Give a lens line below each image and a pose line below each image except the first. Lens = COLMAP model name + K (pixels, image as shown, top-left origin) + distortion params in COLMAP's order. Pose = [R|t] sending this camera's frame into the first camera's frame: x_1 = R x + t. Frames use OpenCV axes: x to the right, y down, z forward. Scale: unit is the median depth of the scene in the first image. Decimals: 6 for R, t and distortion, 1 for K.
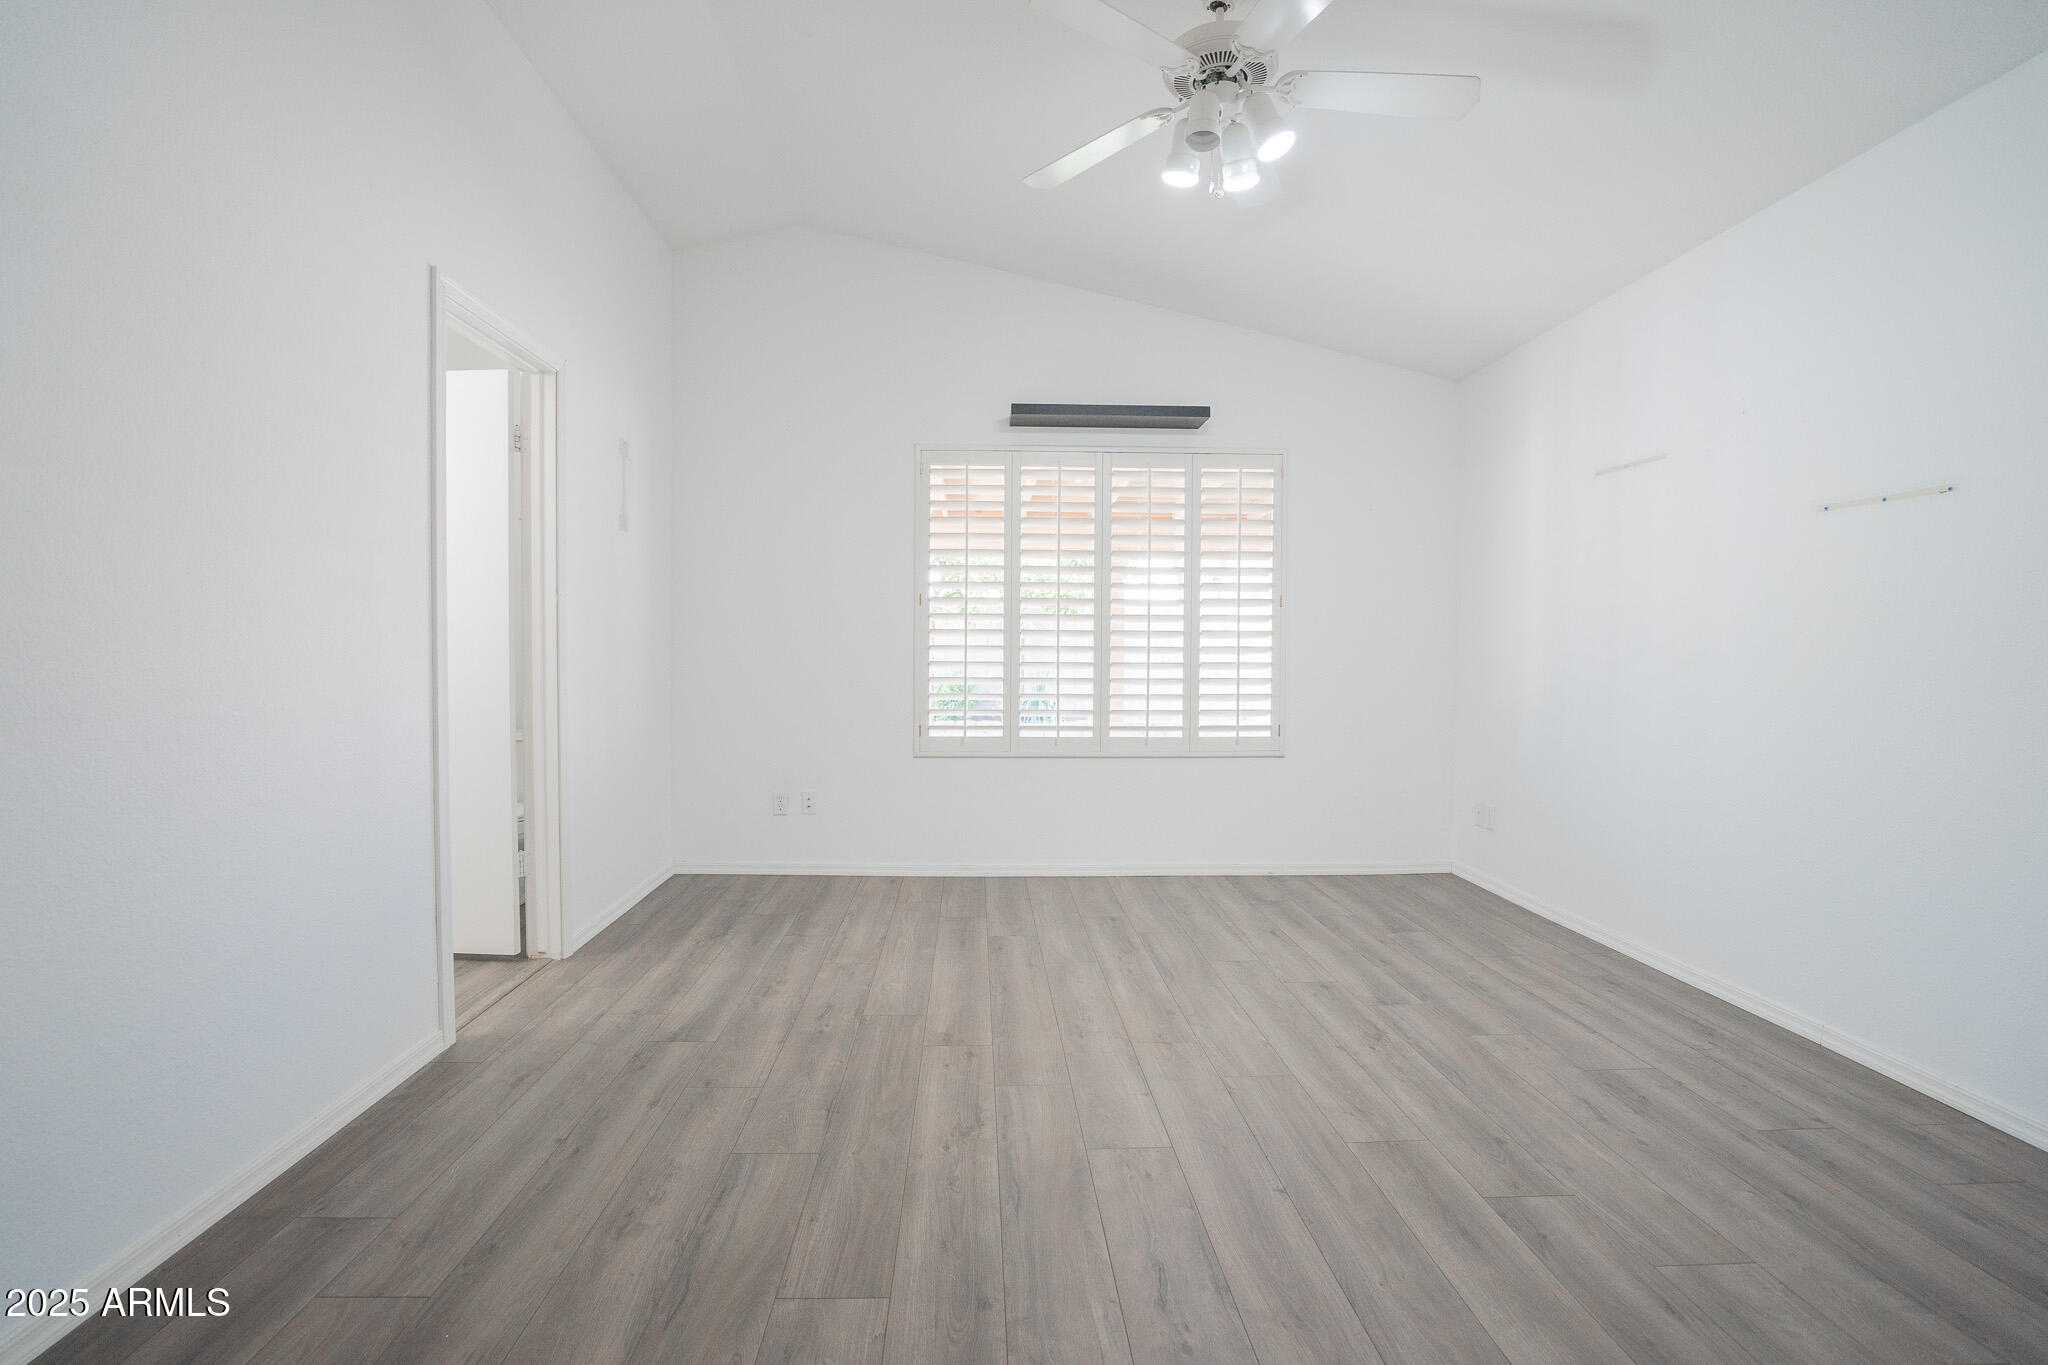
lens RADIAL K [[948.4, 0, 1015.6], [0, 948.4, 680.0], [0, 0, 1]] dist [-0.034229, 0.004116]
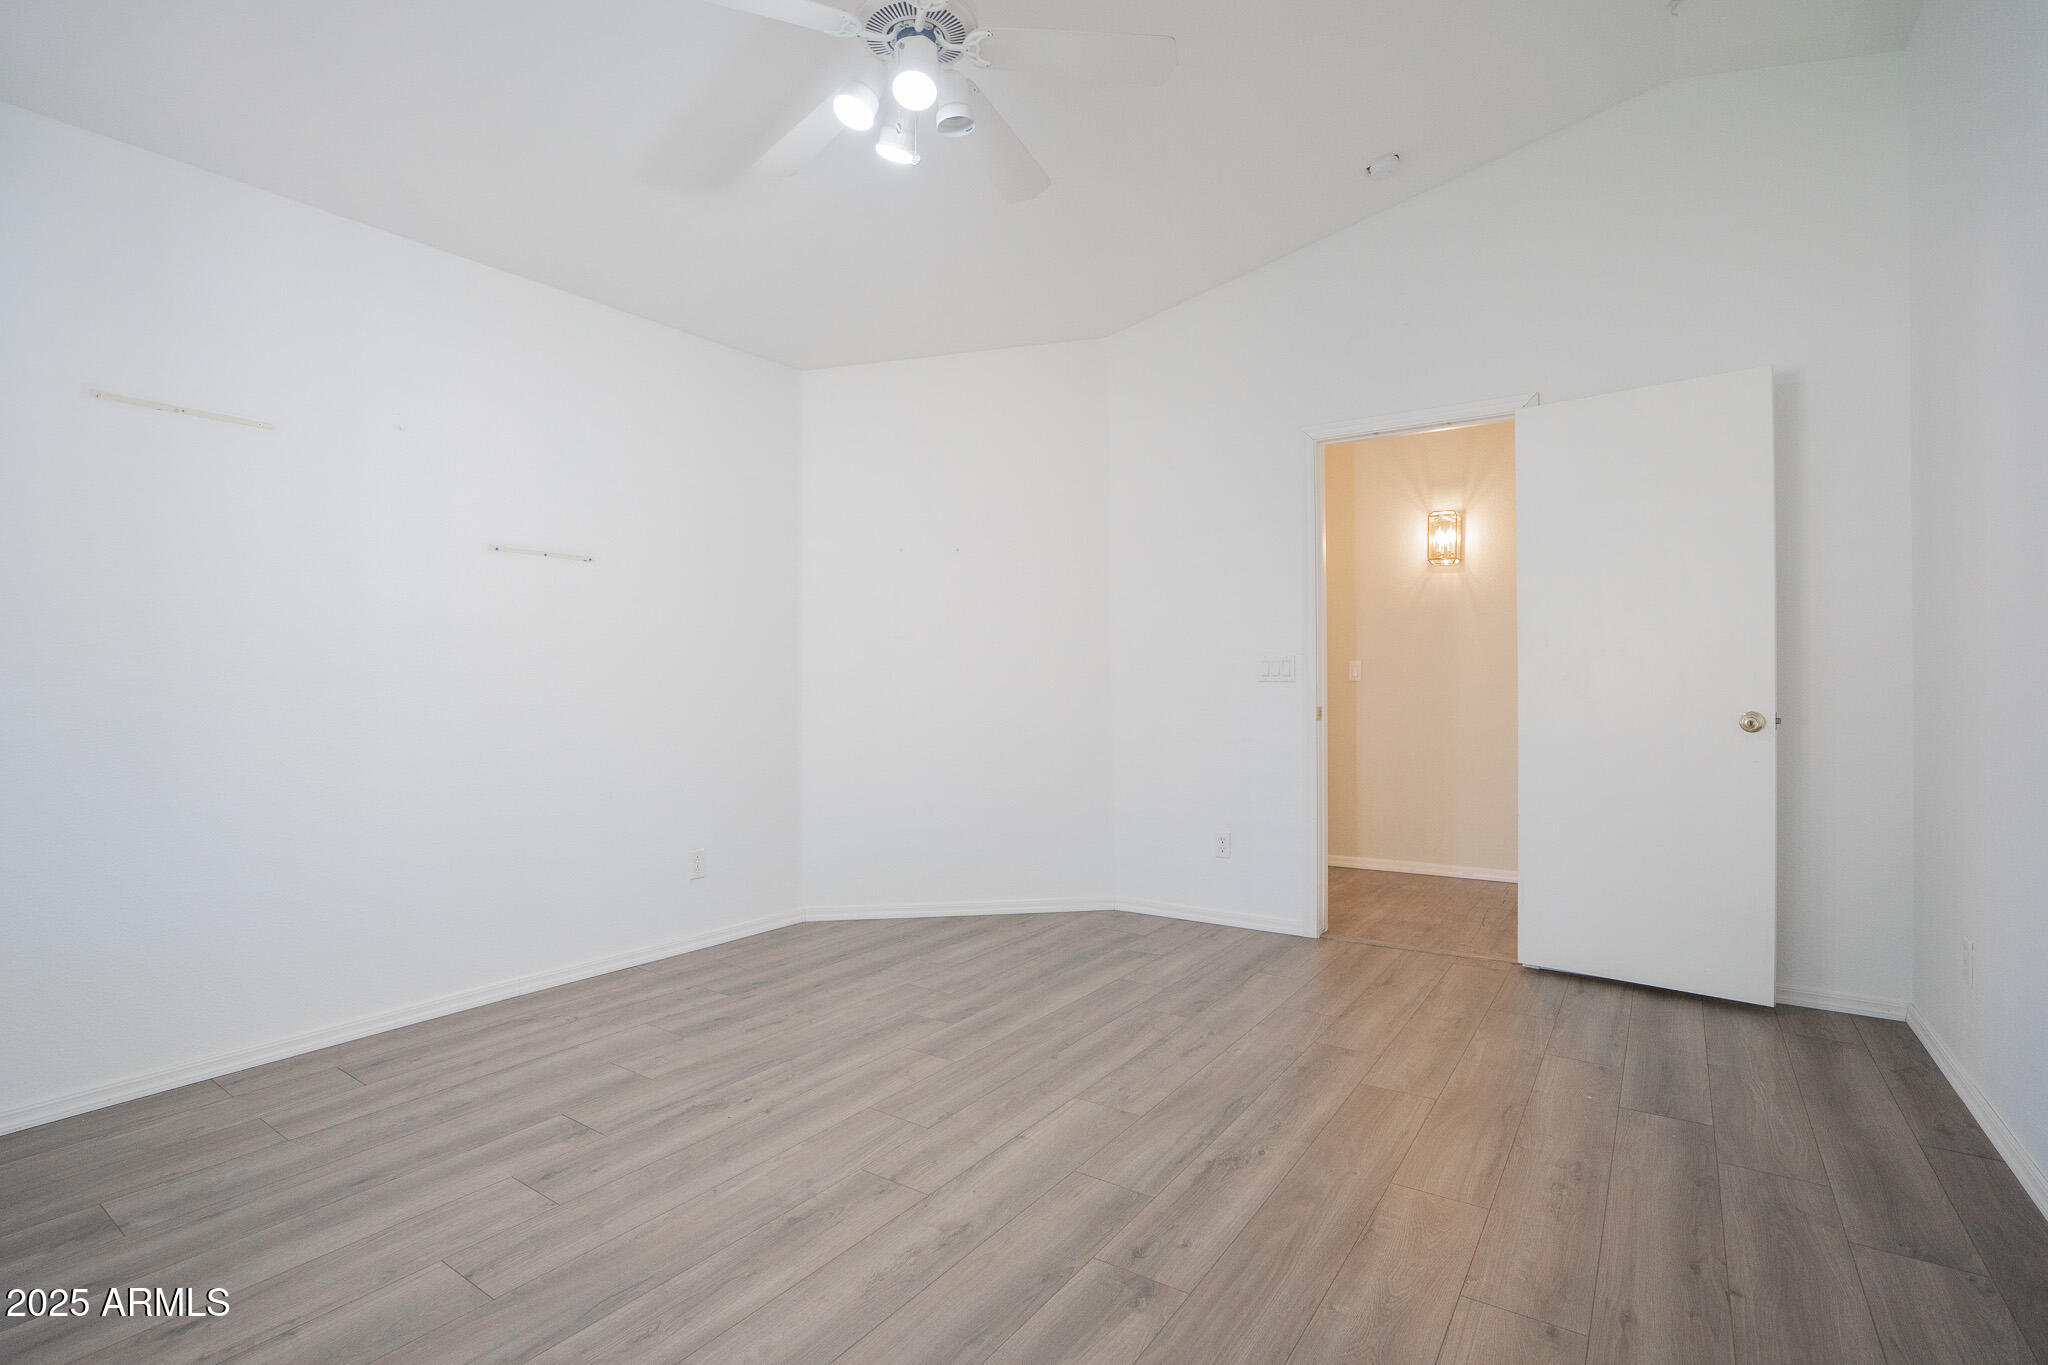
lens RADIAL K [[948.4, 0, 1016.6], [0, 948.4, 680.5], [0, 0, 1]] dist [-0.034229, 0.004116]
pose [[-0.792420, 0.001067, 0.609975, -0.426248], [0.016290, 0.999679, 0.019414, -0.032183], [-0.609758, 0.025321, -0.792183, 1.722173]]
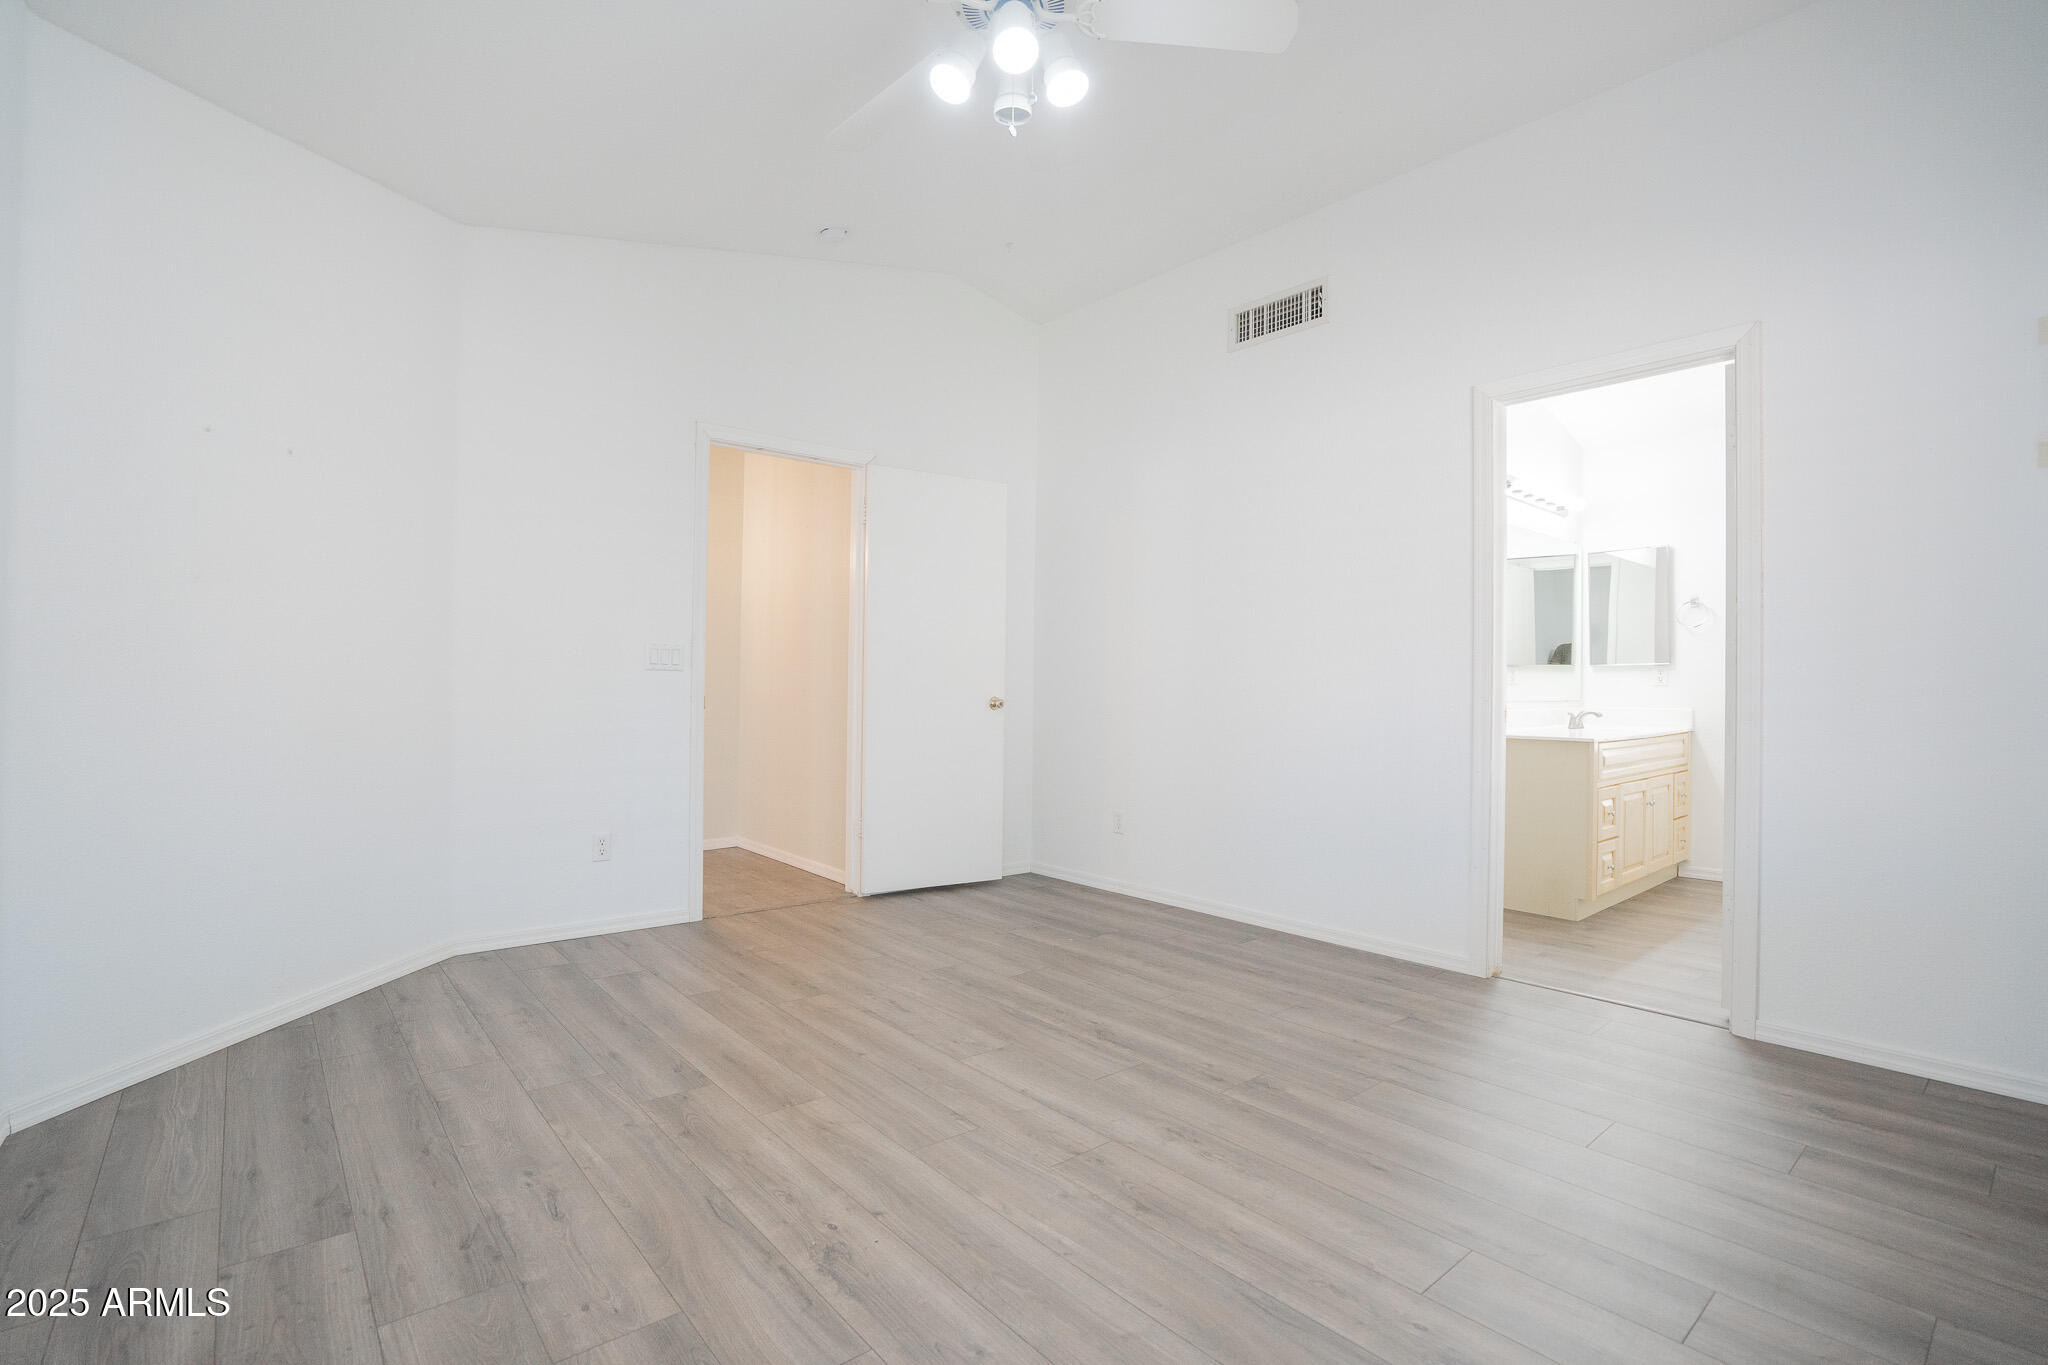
lens RADIAL K [[948.4, 0, 991.1], [0, 948.4, 690.7], [0, 0, 1]] dist [-0.034229, 0.004116]
pose [[-0.801584, -0.017837, -0.597617, 0.766668], [-0.036156, 0.999172, 0.018674, -0.000874], [0.596788, 0.036576, -0.801565, 1.753700]]
